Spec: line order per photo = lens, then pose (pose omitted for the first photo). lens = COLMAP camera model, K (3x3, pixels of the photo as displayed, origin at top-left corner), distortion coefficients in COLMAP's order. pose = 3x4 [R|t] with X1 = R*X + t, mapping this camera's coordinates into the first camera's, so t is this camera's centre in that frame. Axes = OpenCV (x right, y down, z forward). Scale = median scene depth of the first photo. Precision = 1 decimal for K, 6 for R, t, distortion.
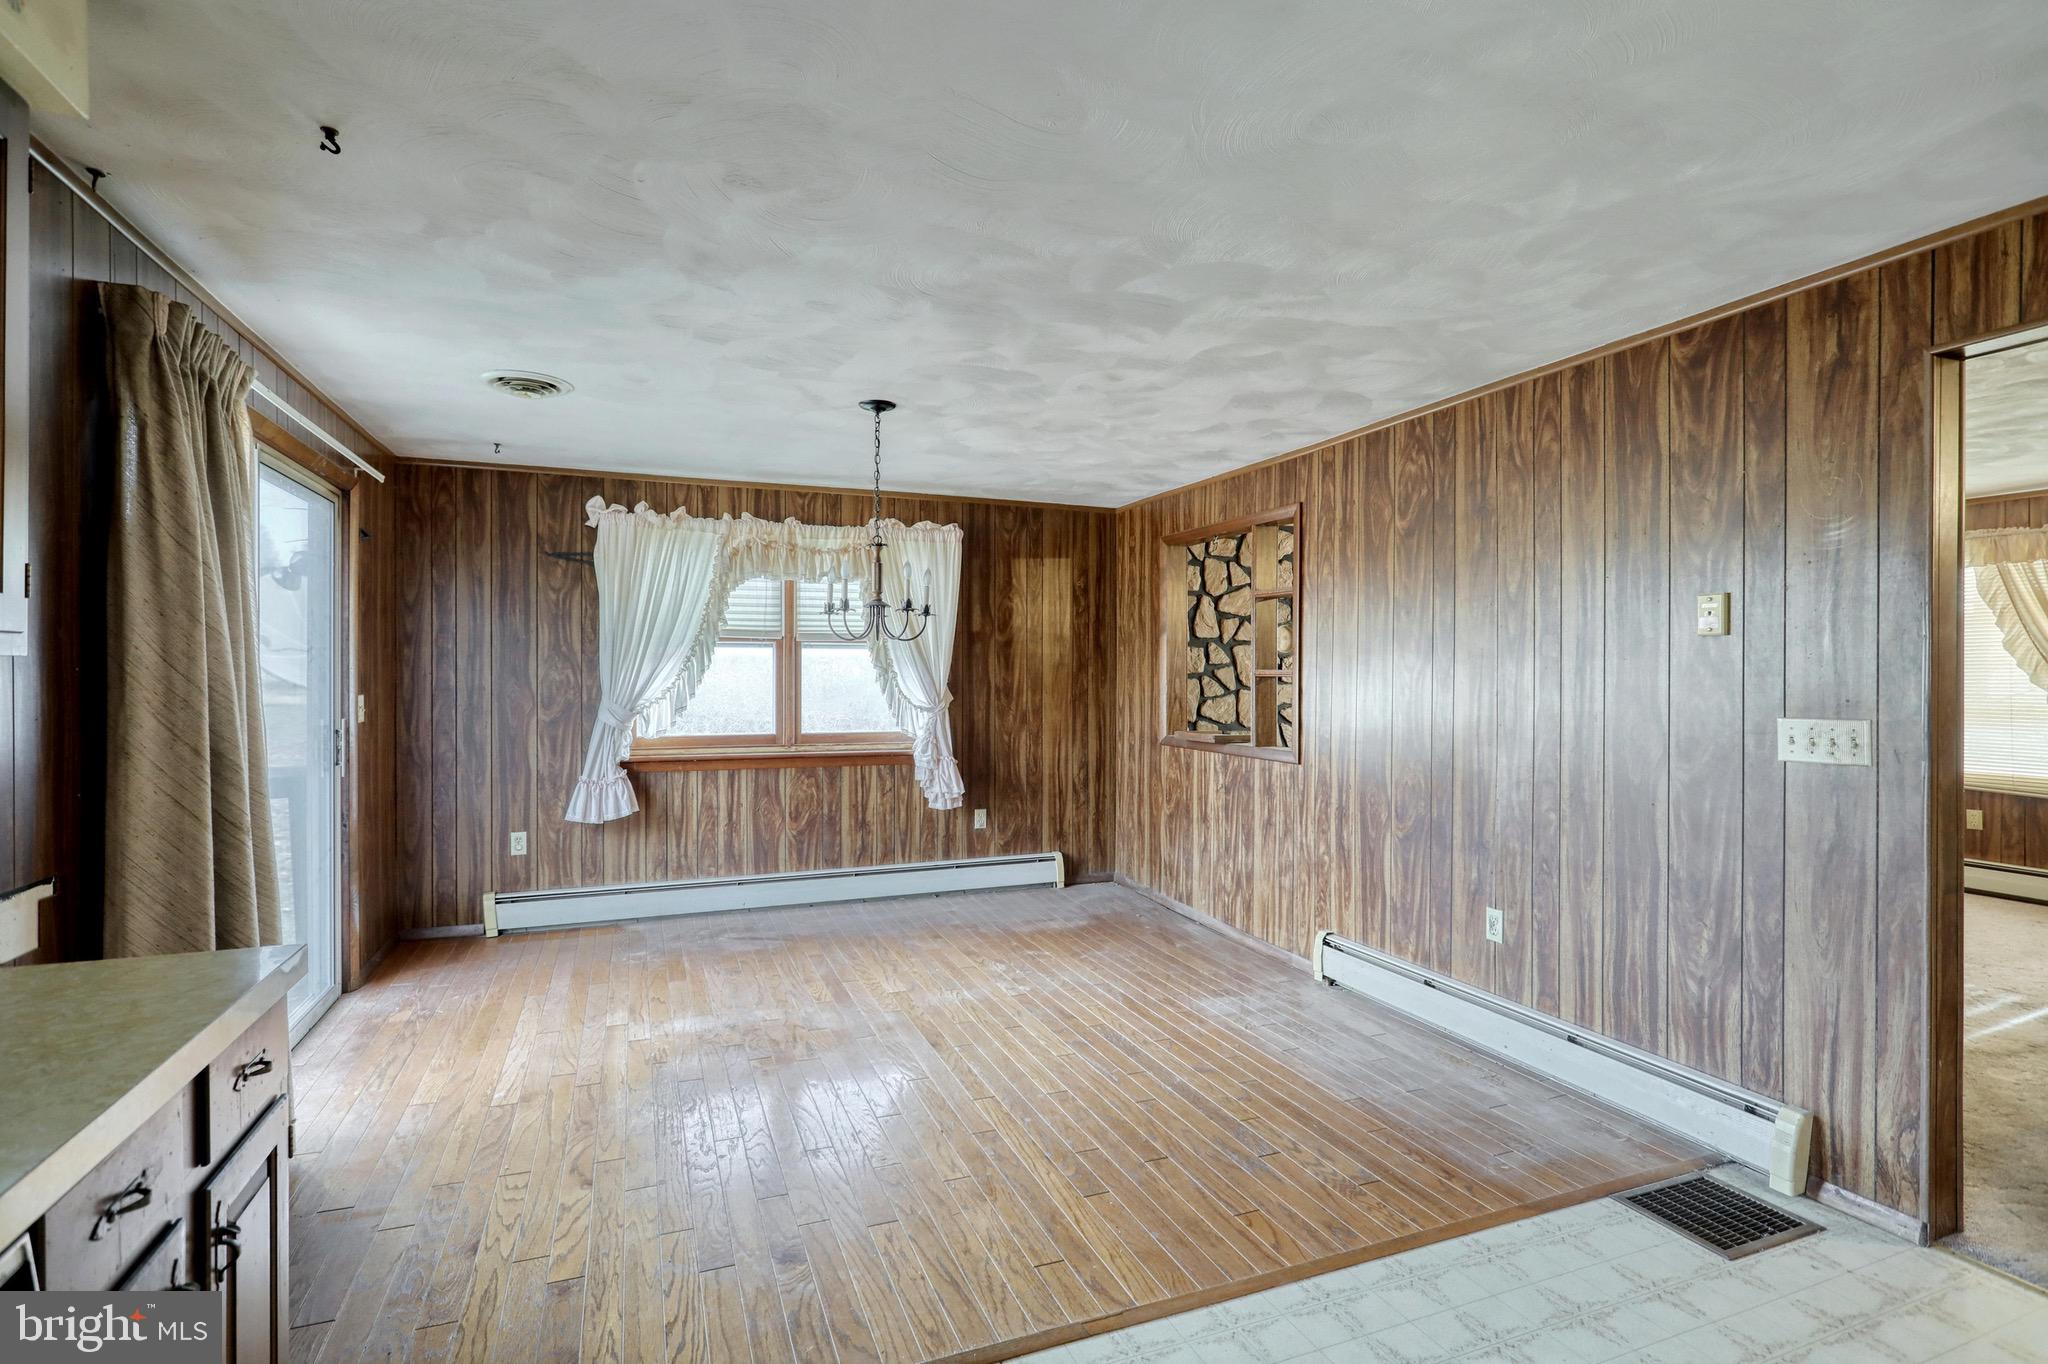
lens RADIAL K [[977.8, 0, 1021.6], [0, 977.8, 670.4], [0, 0, 1]] dist [-0.002783, 0.001642]
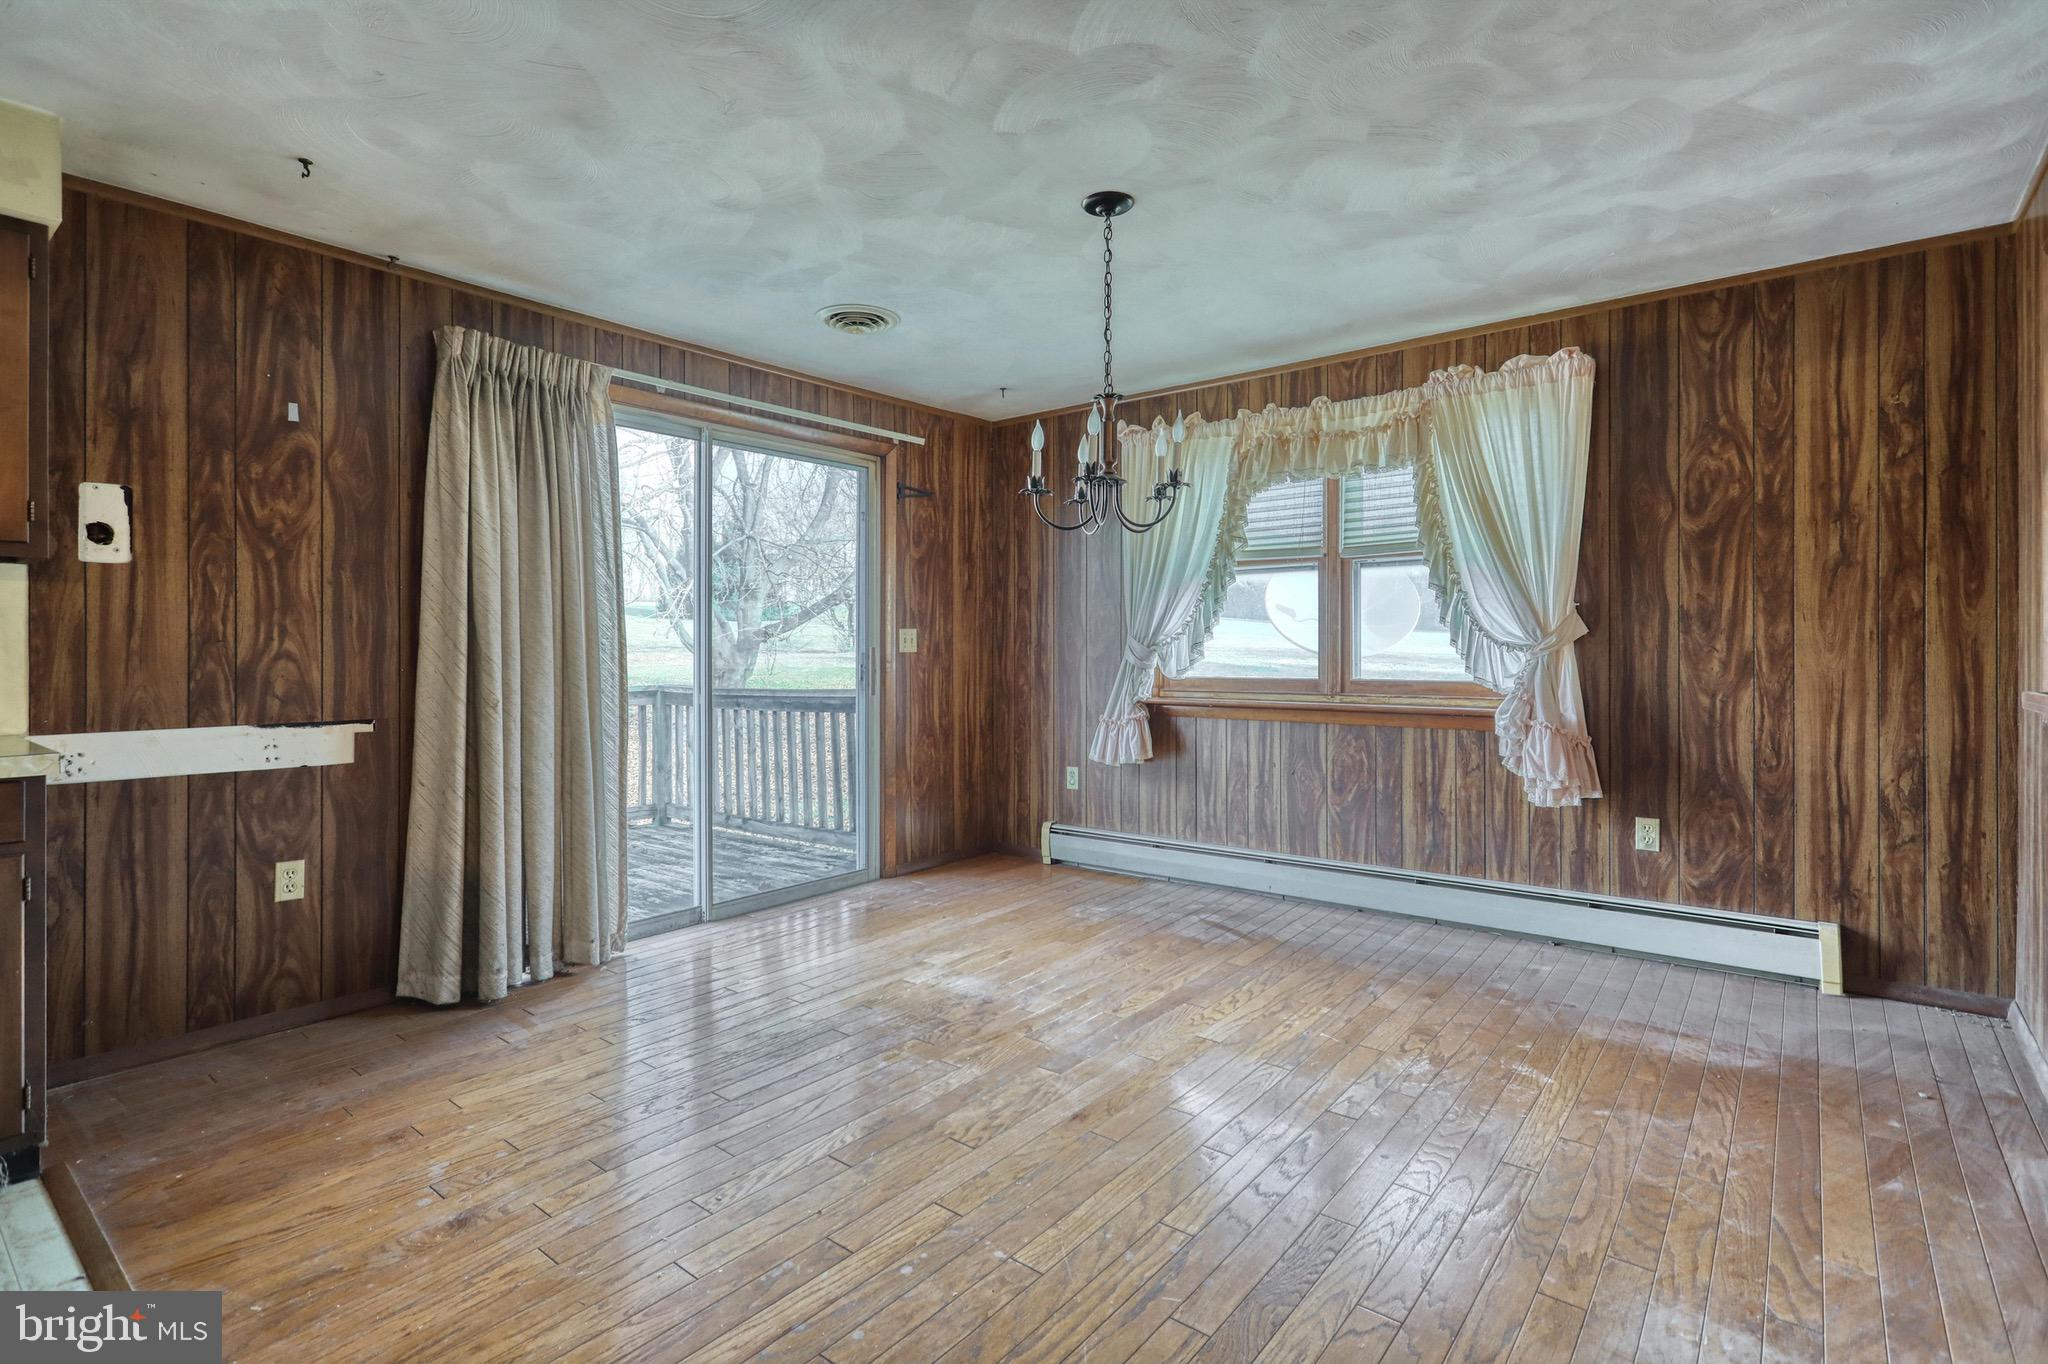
lens RADIAL K [[974.1, 0, 1025.6], [0, 974.1, 642.6], [0, 0, 1]] dist [-0.005562, -0.000235]
pose [[0.486487, -0.012383, -0.873600, 0.315264], [0.009627, 0.999915, -0.008813, 0.040703], [0.873635, -0.004122, 0.486564, 0.421235]]
